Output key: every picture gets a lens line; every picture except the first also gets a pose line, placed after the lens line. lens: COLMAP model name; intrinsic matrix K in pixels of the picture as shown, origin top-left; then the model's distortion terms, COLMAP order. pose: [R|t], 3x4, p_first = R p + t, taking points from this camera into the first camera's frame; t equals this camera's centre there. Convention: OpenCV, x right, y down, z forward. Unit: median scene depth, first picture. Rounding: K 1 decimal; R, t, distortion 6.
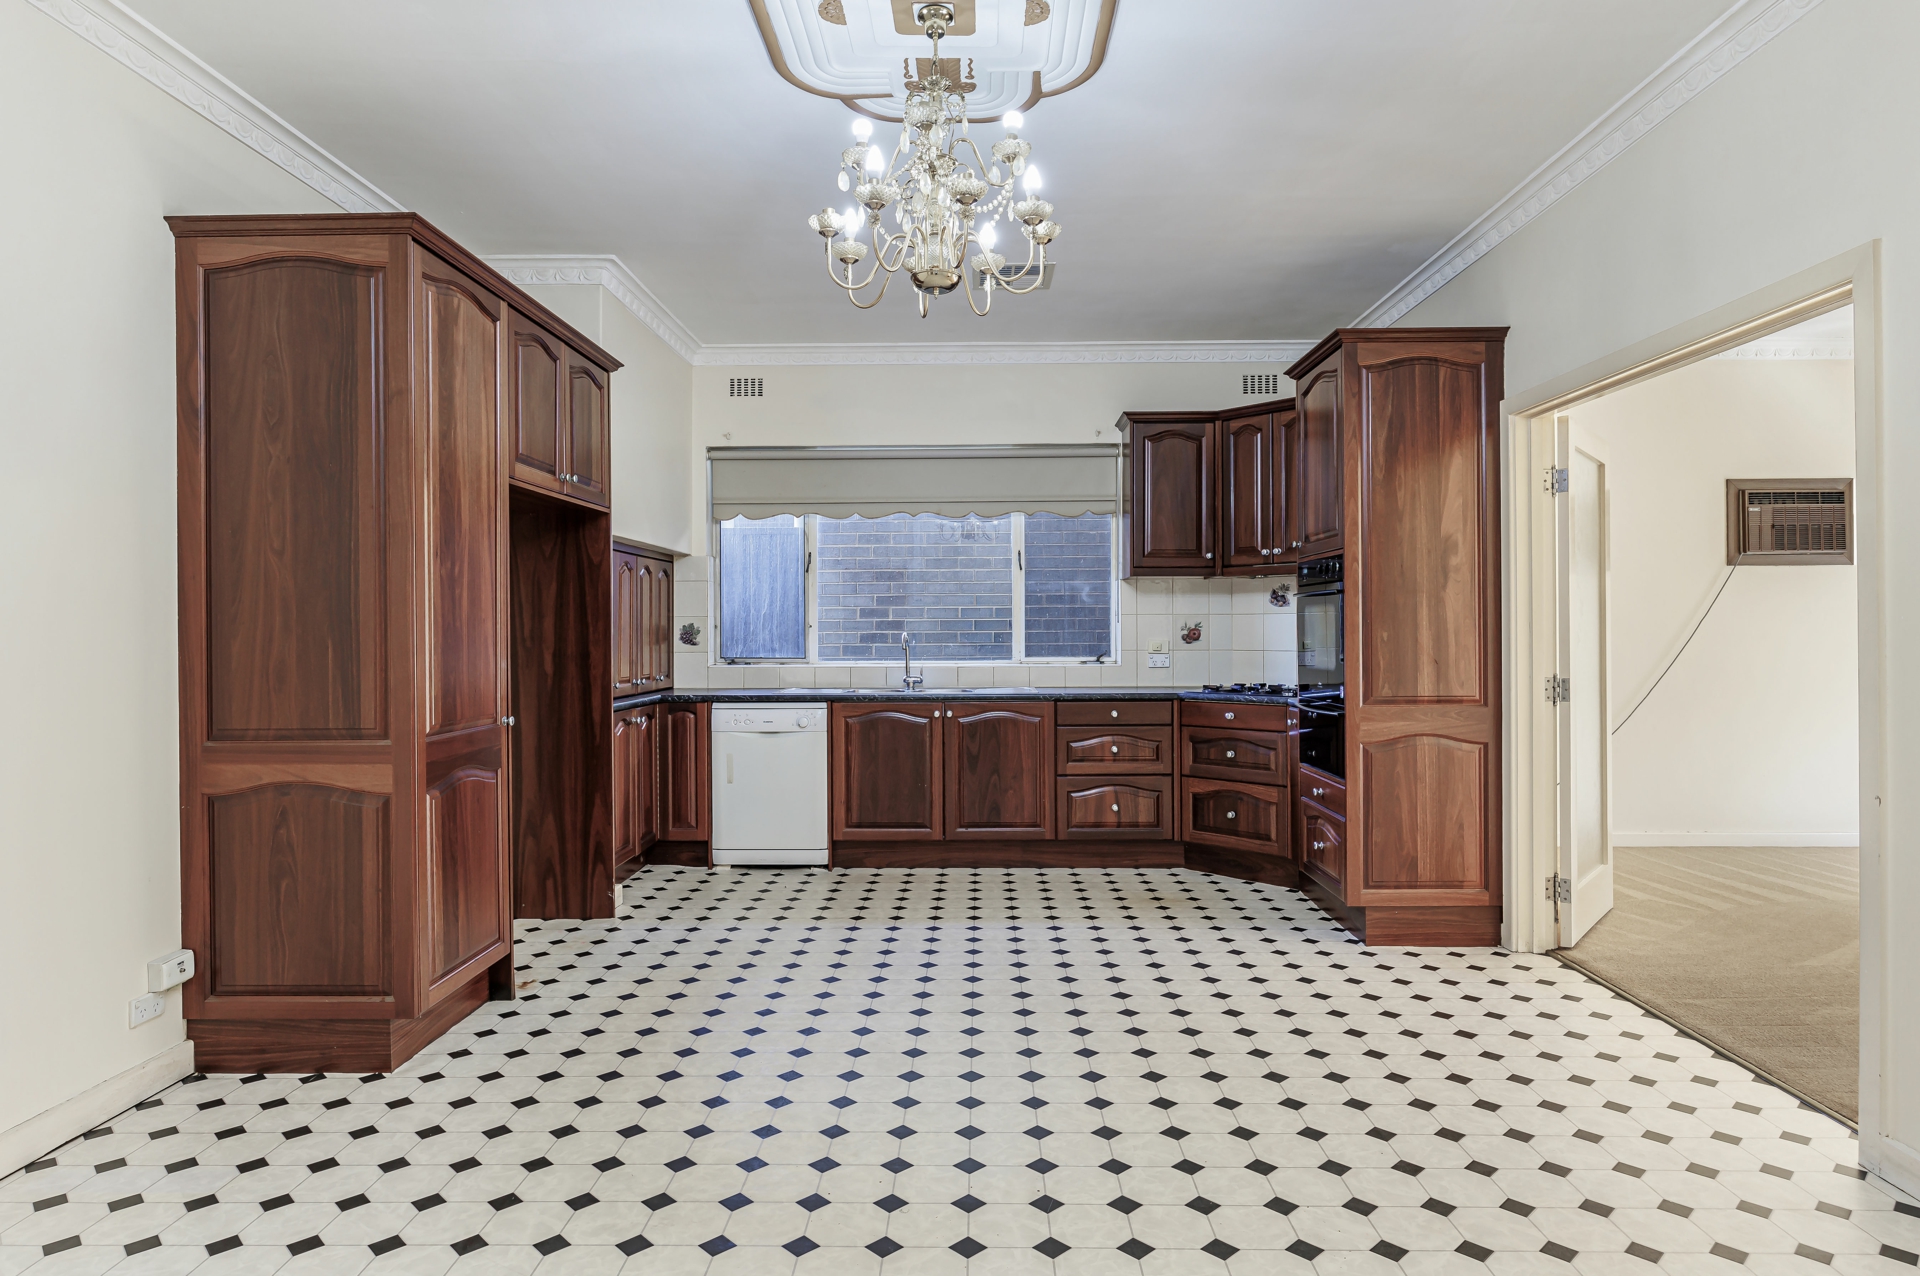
lens RADIAL K [[1092.4, 0, 959.1], [0, 1092.4, 631.1], [0, 0, 1]] dist [-0.001685, 0.000686]
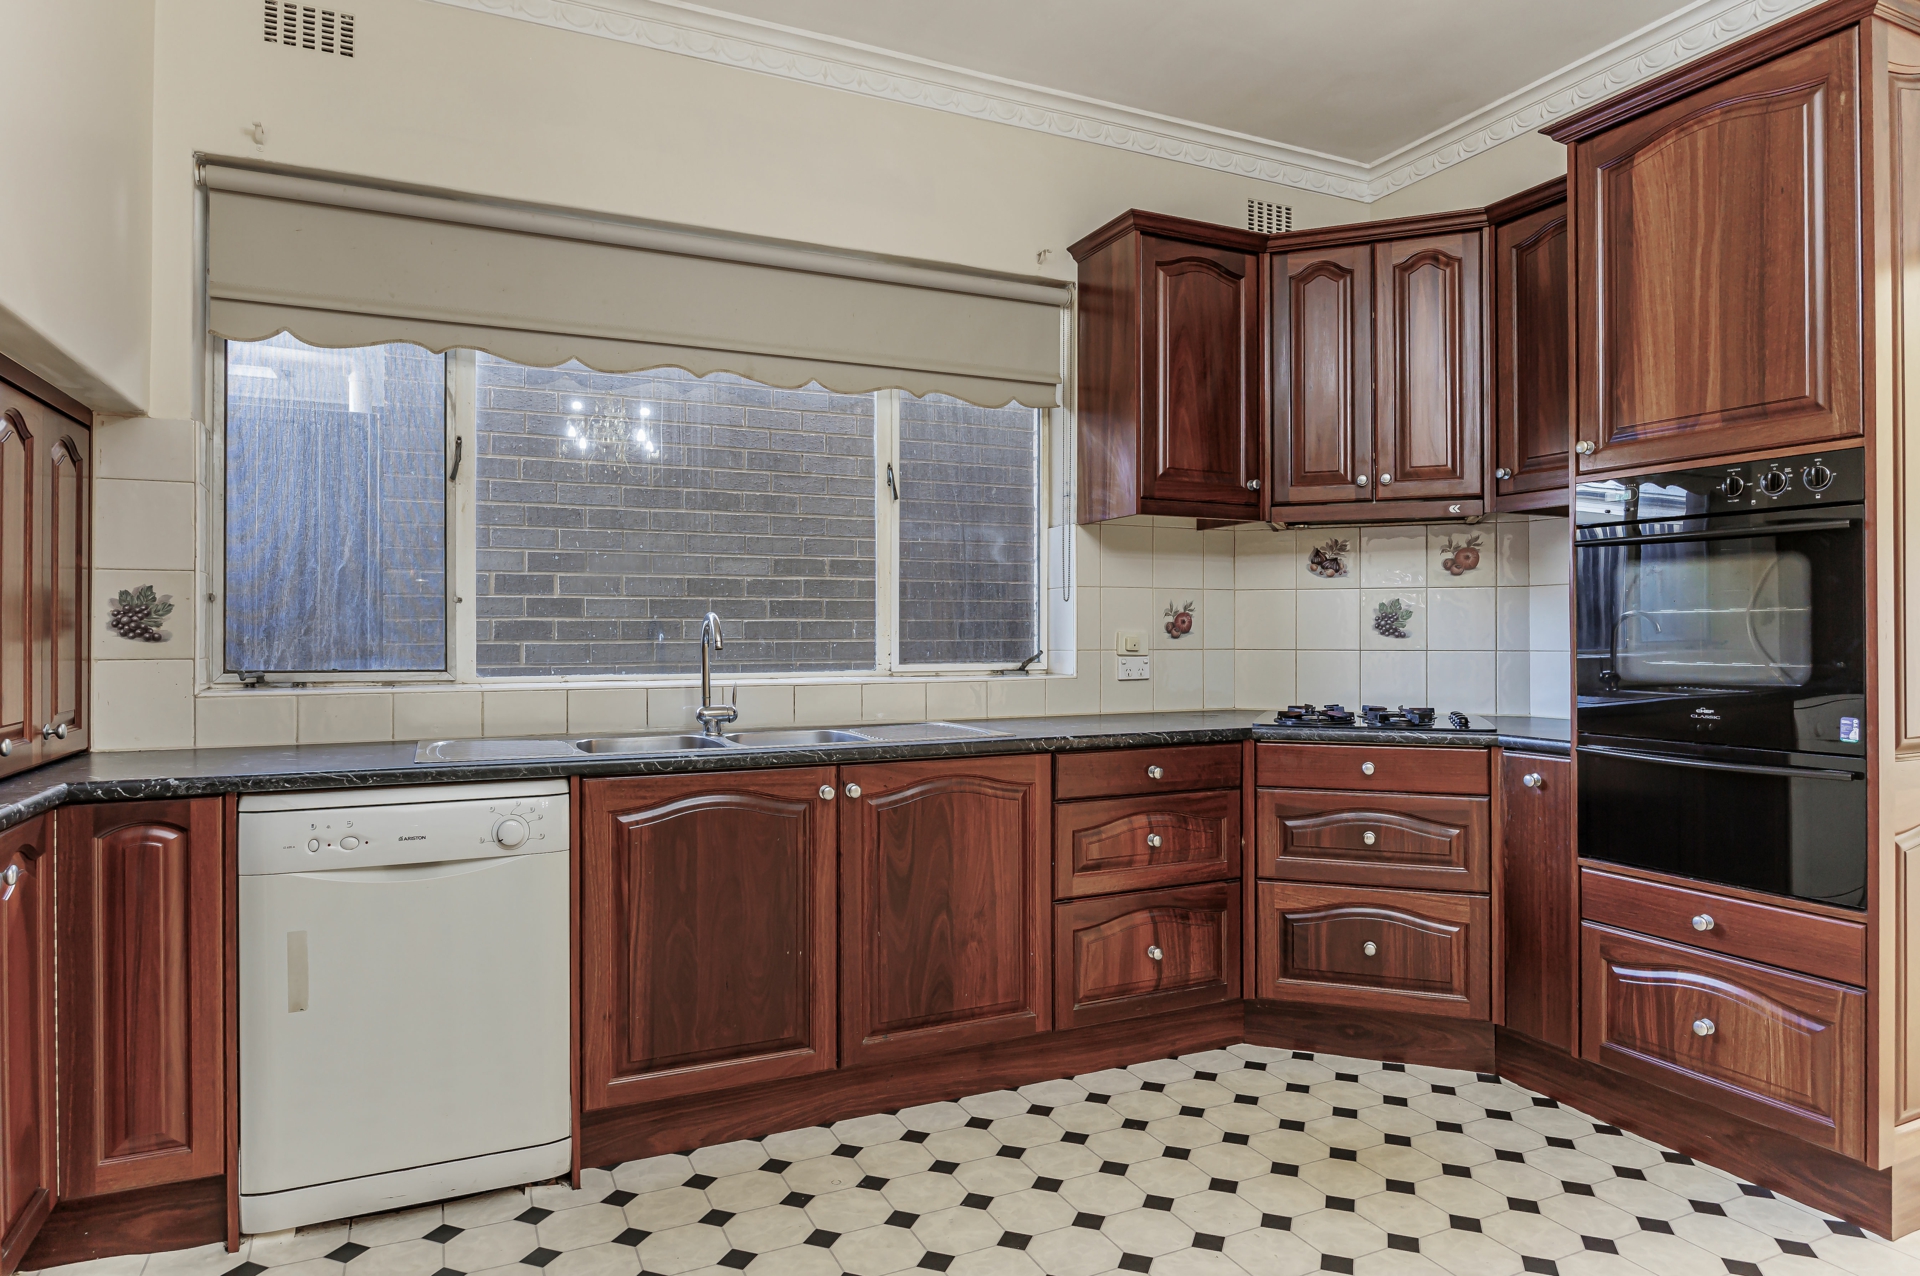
lens RADIAL K [[1144.5, 0, 962.4], [0, 1144.5, 623.0], [0, 0, 1]] dist [-0.002489, 0.000628]
pose [[0.896232, 0.006595, 0.443536, -0.213684], [-0.001826, 0.999936, -0.011178, 0.013204], [-0.443581, 0.009208, 0.896187, 0.651331]]
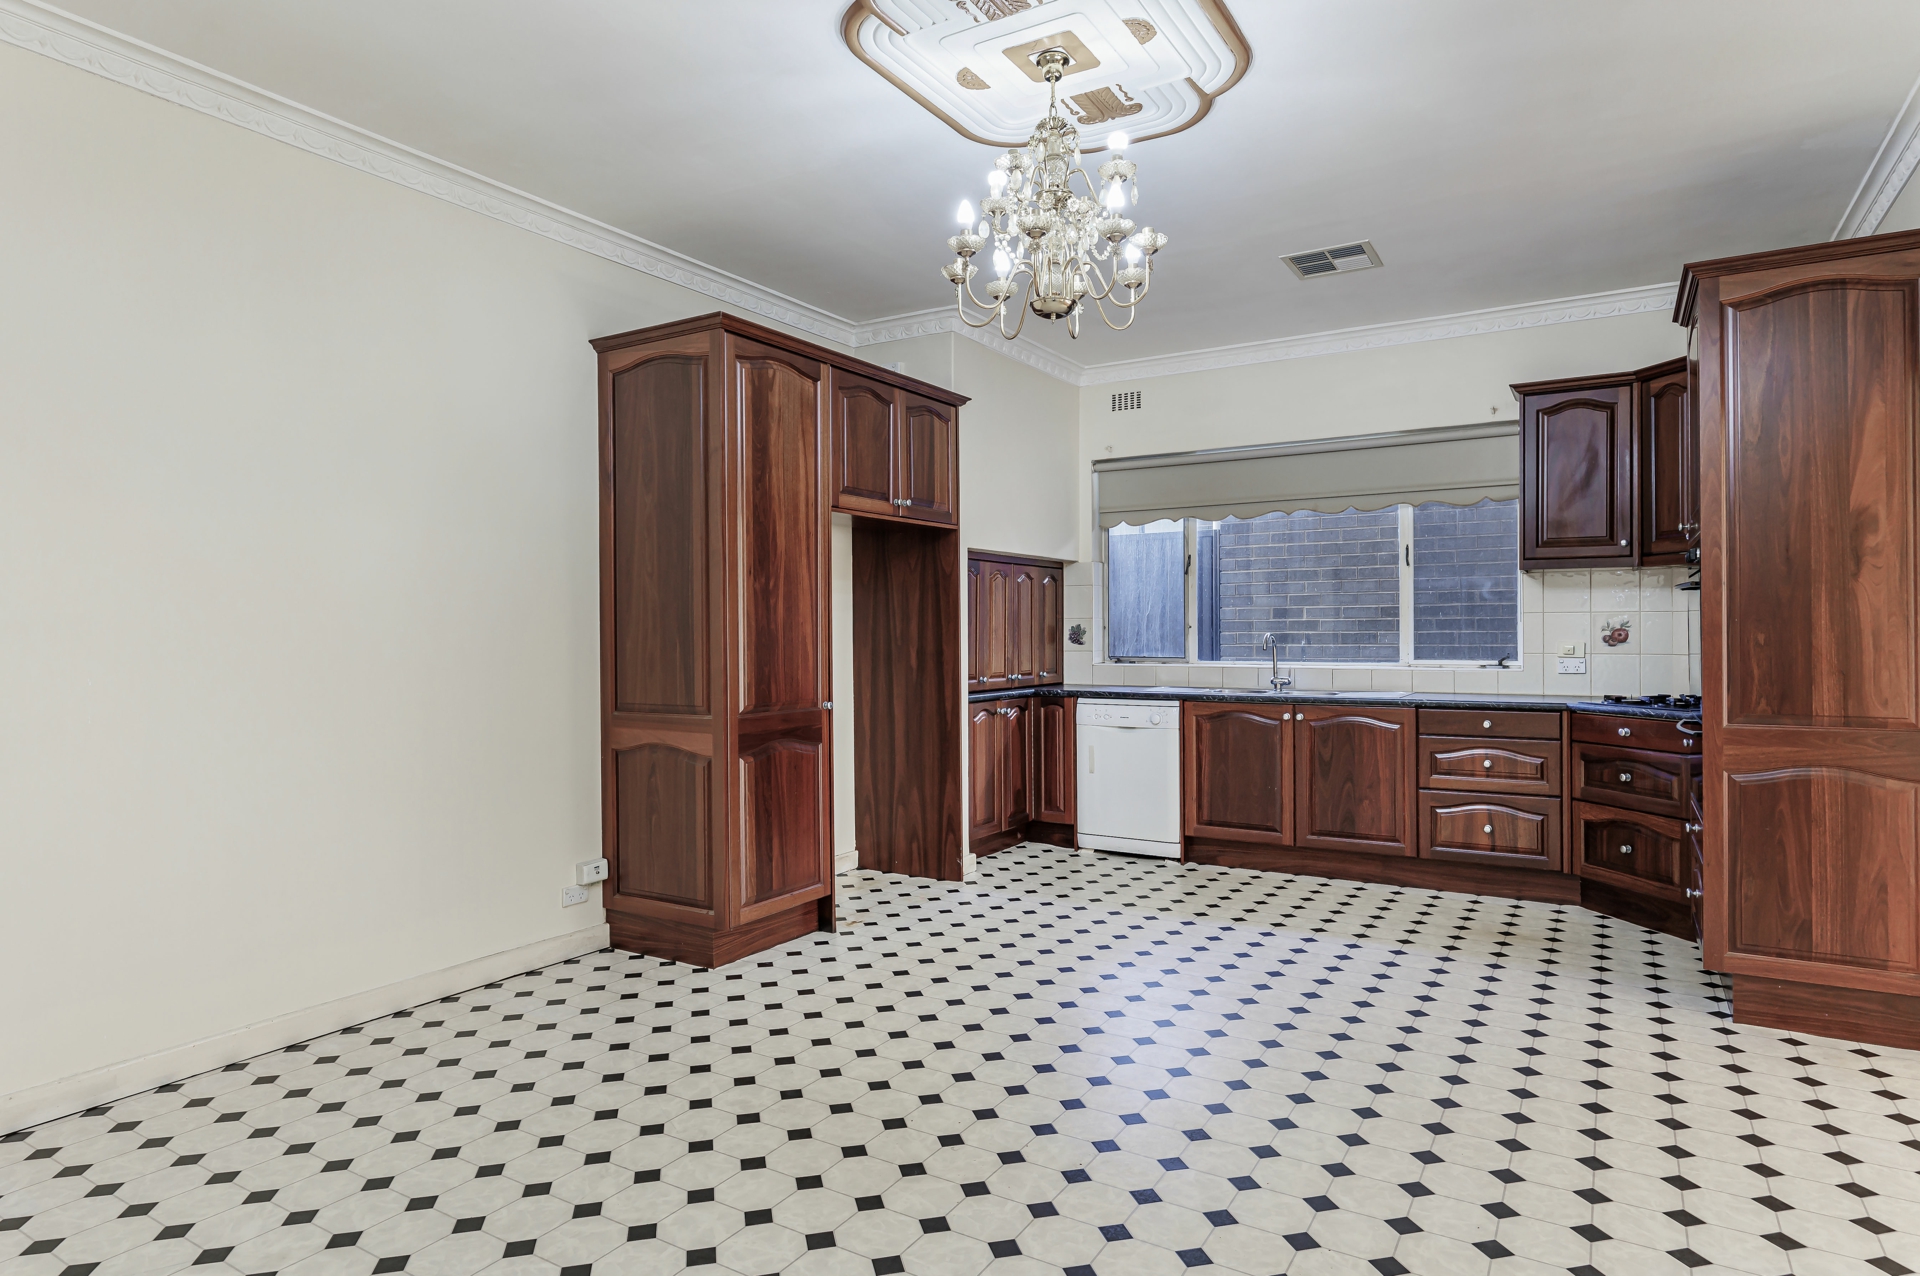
lens RADIAL K [[1077.5, 0, 961.6], [0, 1077.5, 634.1], [0, 0, 1]] dist [-0.003826, 0.000184]
pose [[0.862194, 0.001360, -0.506577, 0.257322], [0.000439, 0.999994, 0.003430, -0.001609], [0.506578, -0.003180, 0.862188, 0.023997]]
